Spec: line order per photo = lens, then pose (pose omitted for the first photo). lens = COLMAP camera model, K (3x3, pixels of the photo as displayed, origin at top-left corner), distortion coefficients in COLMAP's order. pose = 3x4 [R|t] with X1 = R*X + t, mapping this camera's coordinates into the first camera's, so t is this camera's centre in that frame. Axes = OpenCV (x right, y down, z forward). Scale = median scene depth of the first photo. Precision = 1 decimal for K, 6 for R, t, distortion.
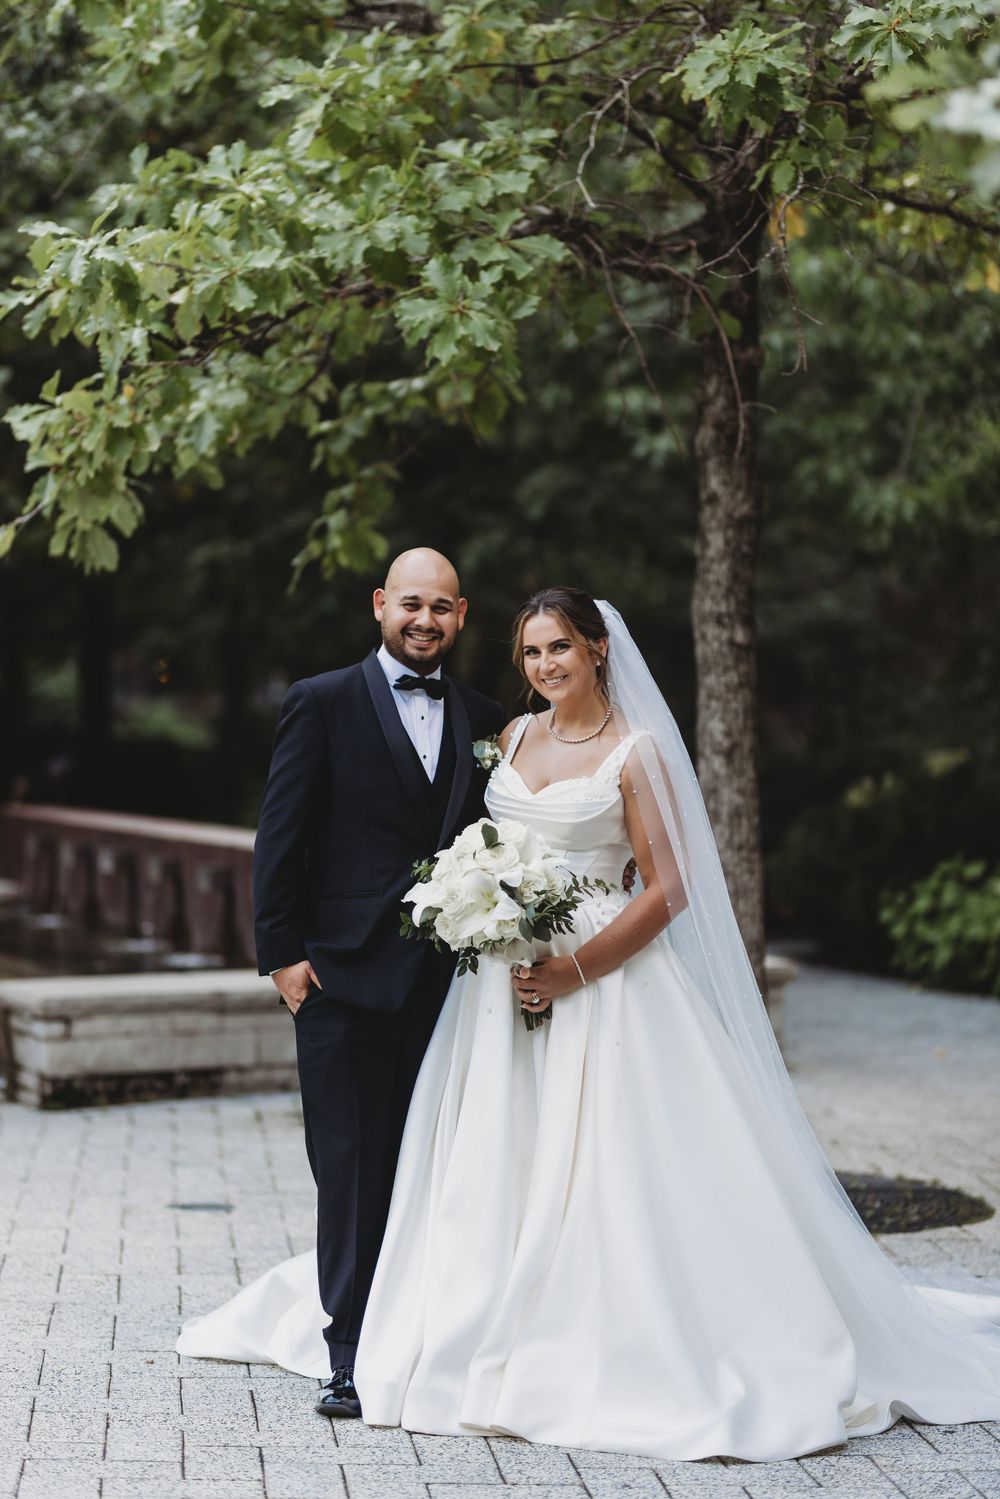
lens RADIAL K [[3733.8, 0, 481.6], [0, 3733.8, 722.3], [0, 0, 1]] dist [0.018299, 0.000000]
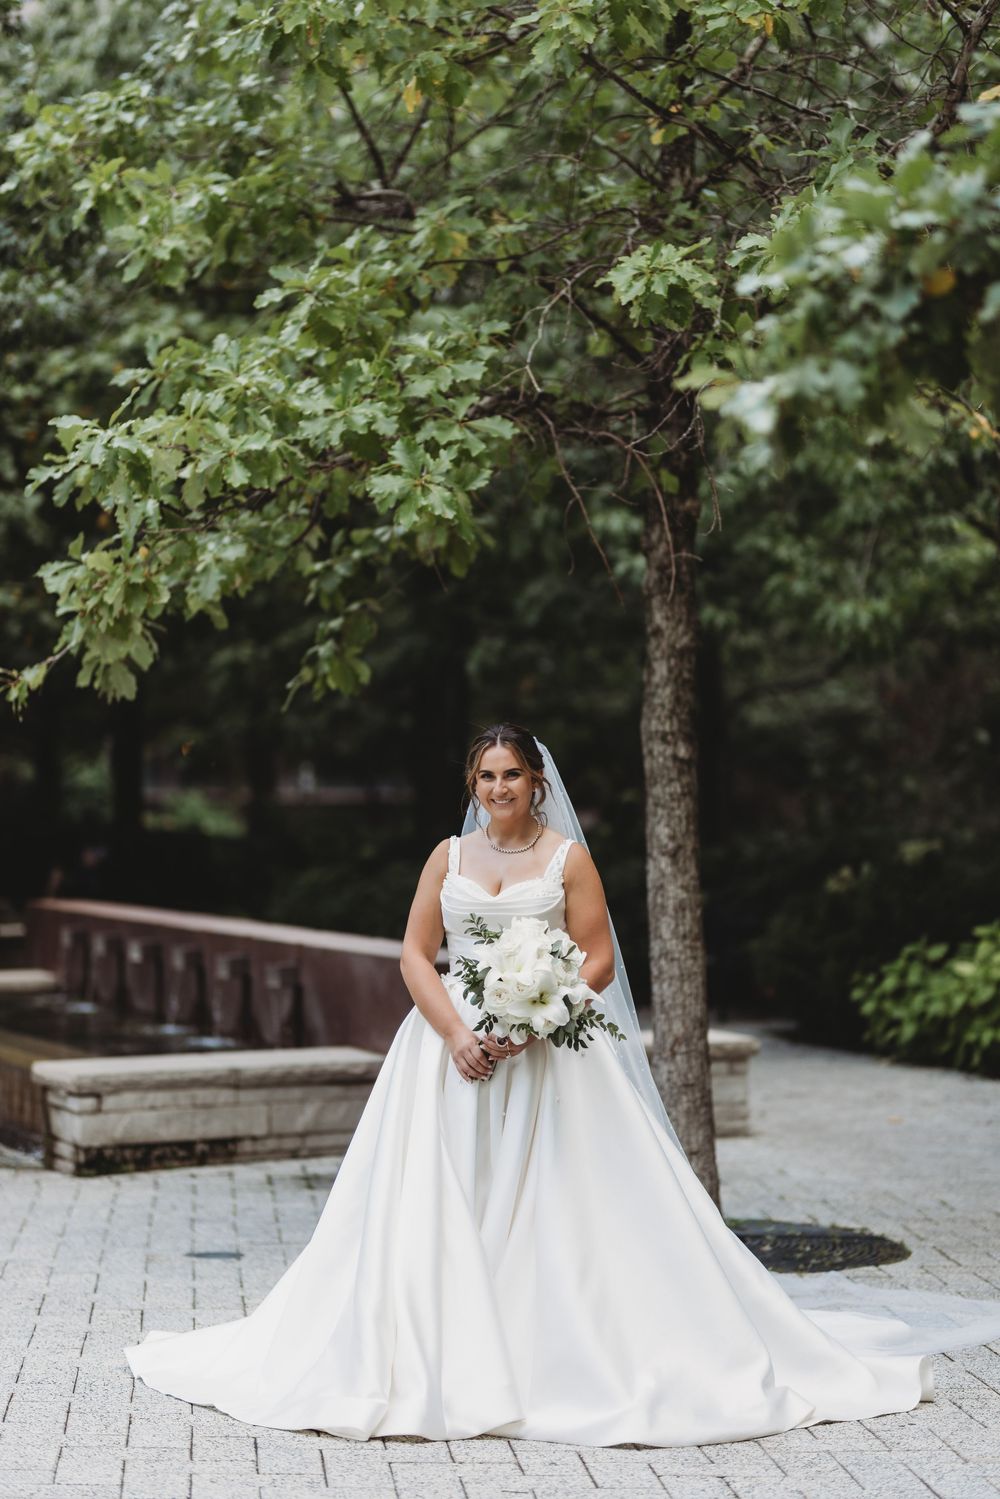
lens RADIAL K [[3733.8, 0, 487.4], [0, 3733.8, 753.6], [0, 0, 1]] dist [0.018299, 0.000000]
pose [[0.999916, -0.010533, -0.007598, 0.018332], [0.010428, 0.999851, -0.013739, -0.007414], [0.007742, 0.013659, 0.999877, -0.143799]]
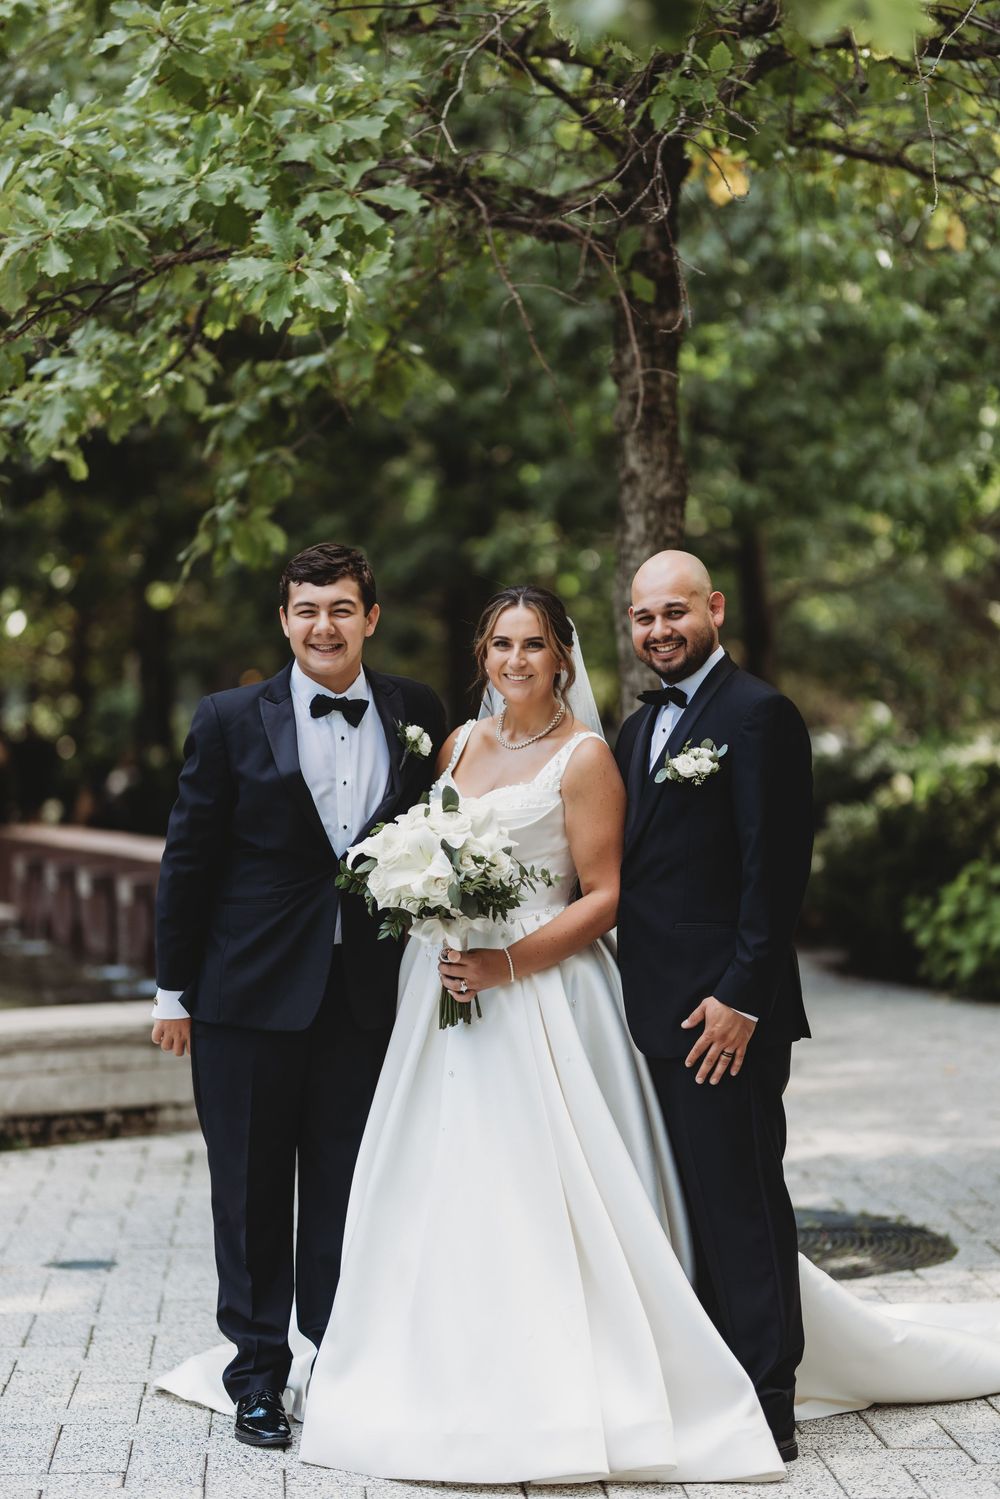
lens RADIAL K [[3733.8, 0, 499.2], [0, 3733.8, 754.2], [0, 0, 1]] dist [0.018299, 0.000000]
pose [[0.999412, -0.022240, -0.026079, 0.051936], [0.022410, 0.999729, 0.006224, 0.001229], [0.025934, -0.006805, 0.999640, 0.085507]]
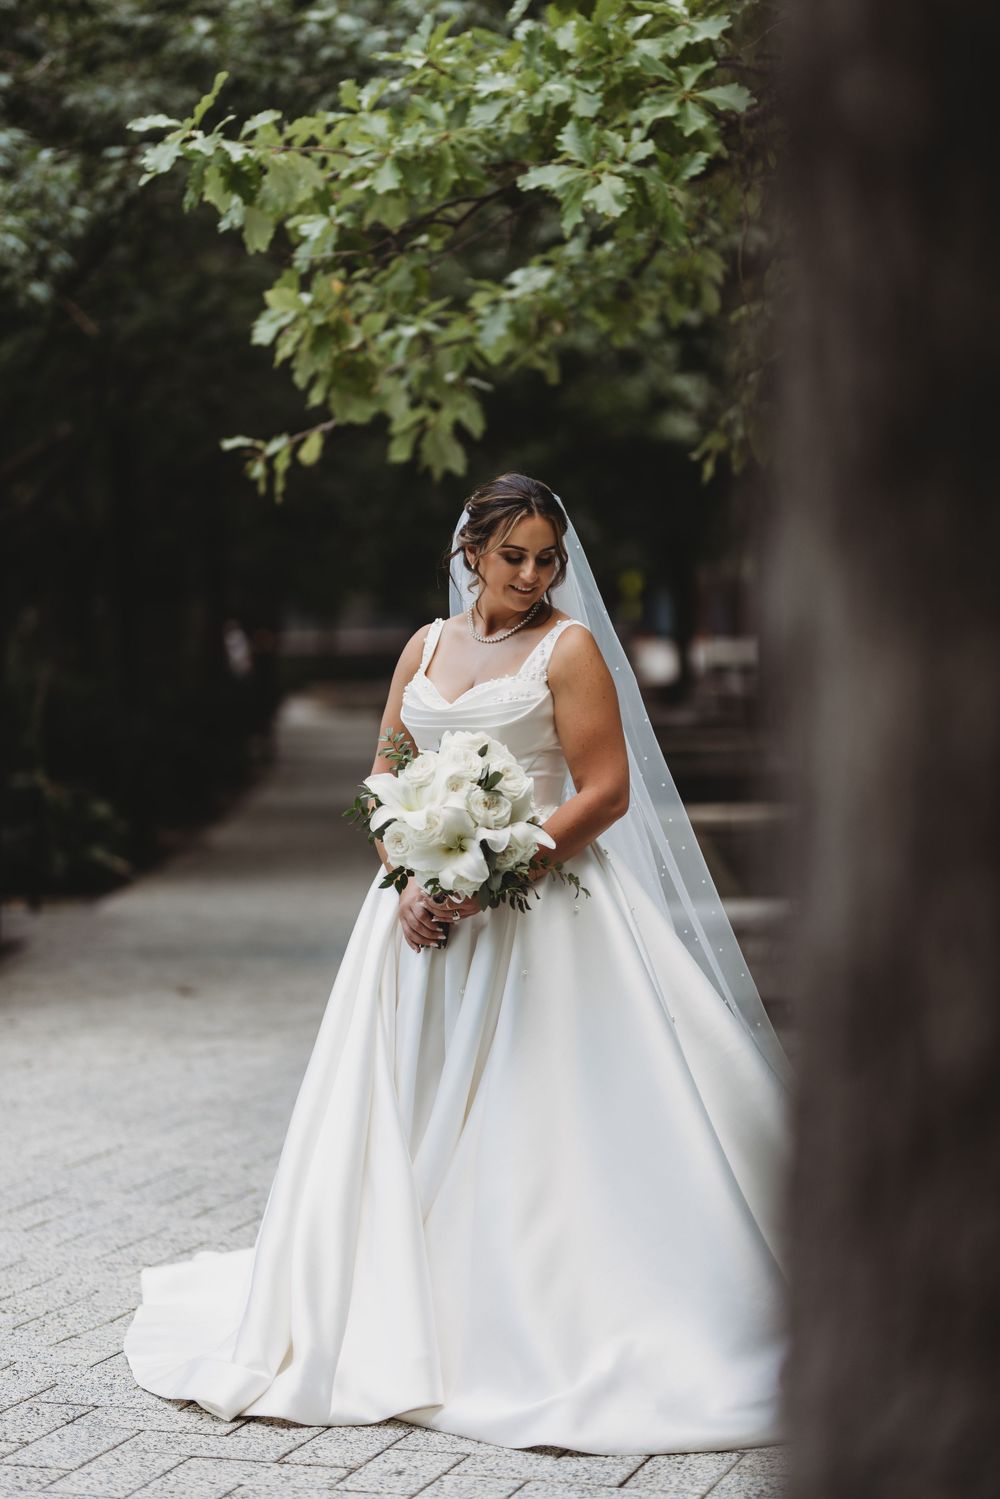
lens RADIAL K [[3733.8, 0, 500.4], [0, 3733.8, 741.9], [0, 0, 1]] dist [0.018299, 0.000000]
pose [[0.935034, -0.021993, -0.353876, 0.238589], [0.031466, 0.999283, 0.021038, 0.006904], [0.353159, -0.030806, 0.935056, 0.108433]]
